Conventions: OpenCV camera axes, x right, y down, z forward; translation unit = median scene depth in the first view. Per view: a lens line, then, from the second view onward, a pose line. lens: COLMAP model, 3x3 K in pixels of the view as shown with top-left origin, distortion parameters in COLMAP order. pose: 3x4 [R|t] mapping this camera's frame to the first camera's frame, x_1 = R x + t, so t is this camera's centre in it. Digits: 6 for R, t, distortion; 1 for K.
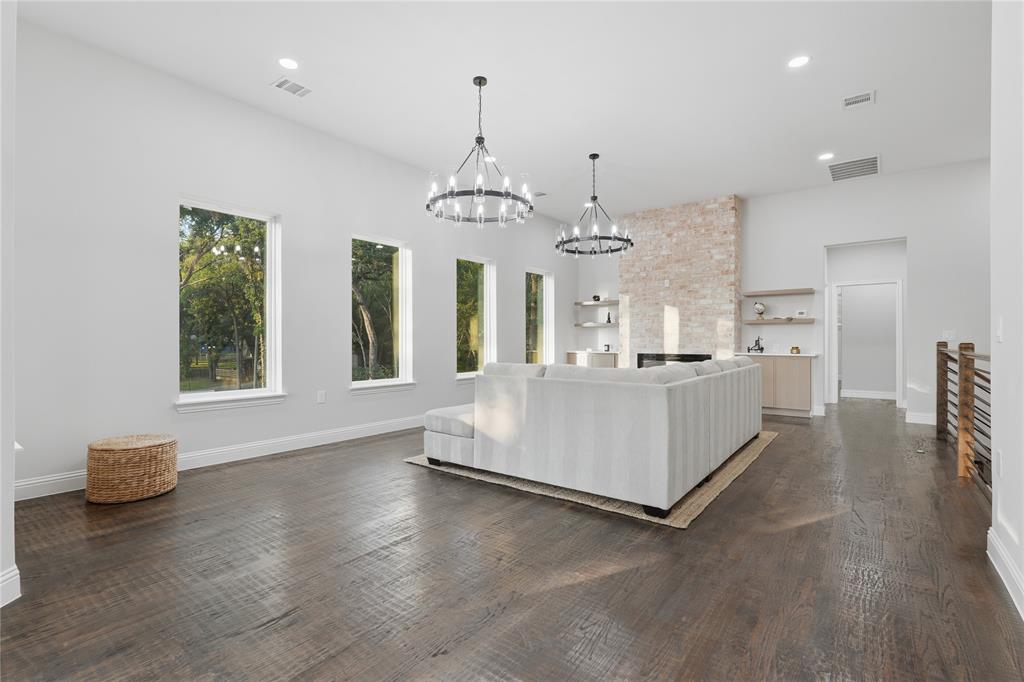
lens RADIAL K [[473.5, 0, 509.6], [0, 473.5, 340.5], [0, 0, 1]] dist [-0.005440, -0.000074]
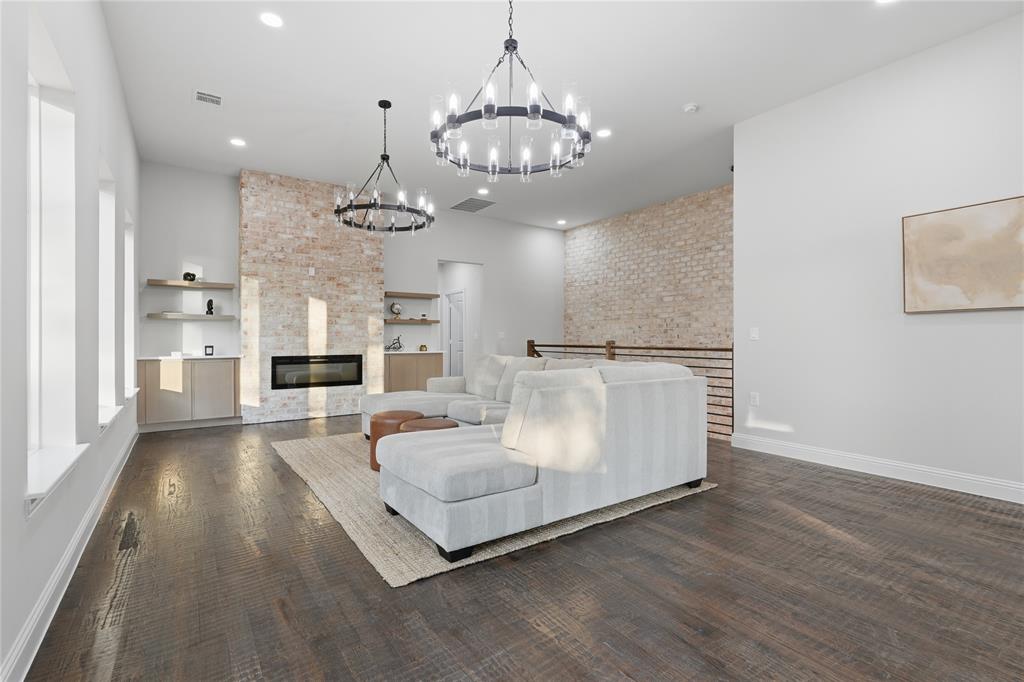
lens RADIAL K [[473.5, 0, 509.6], [0, 473.5, 340.5], [0, 0, 1]] dist [-0.005440, -0.000074]
pose [[0.297469, -0.003519, 0.954725, -0.373580], [0.001479, 0.999994, 0.003225, -0.000594], [-0.954730, 0.000453, 0.297473, 0.423314]]
